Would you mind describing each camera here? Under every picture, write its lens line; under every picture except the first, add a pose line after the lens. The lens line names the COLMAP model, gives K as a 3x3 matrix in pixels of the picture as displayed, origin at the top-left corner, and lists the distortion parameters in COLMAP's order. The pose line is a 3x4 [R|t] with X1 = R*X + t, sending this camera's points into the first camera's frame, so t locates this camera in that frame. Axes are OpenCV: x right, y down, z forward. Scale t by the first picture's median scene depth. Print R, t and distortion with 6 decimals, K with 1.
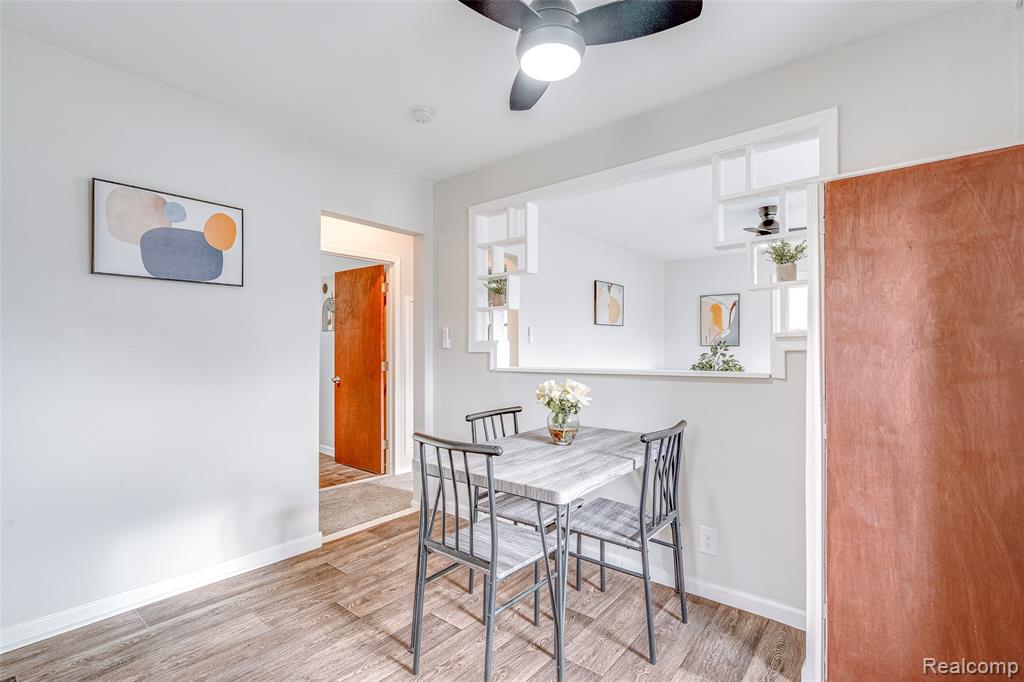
lens RADIAL K [[474.1, 0, 512.0], [0, 474.1, 341.0], [0, 0, 1]] dist [-0.016713, 0.000244]
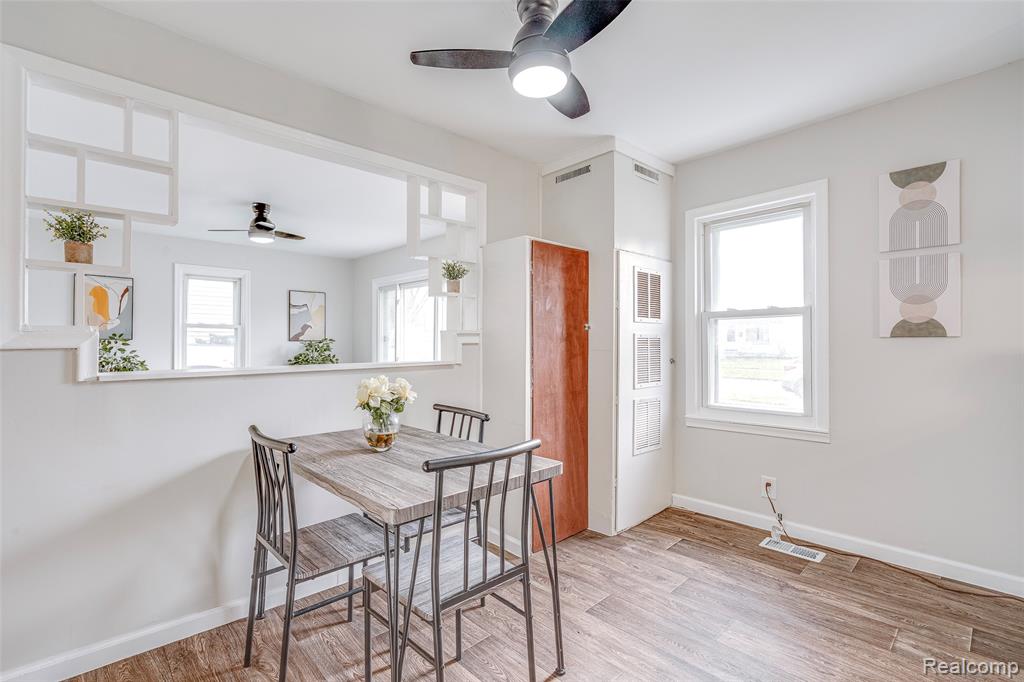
lens RADIAL K [[459.0, 0, 489.2], [0, 459.0, 338.8], [0, 0, 1]] dist [0.000471, -0.000159]
pose [[0.157089, 0.005631, 0.987568, -0.248445], [-0.013587, 0.999901, -0.003540, 0.003464], [-0.987491, -0.012862, 0.157151, 0.237933]]
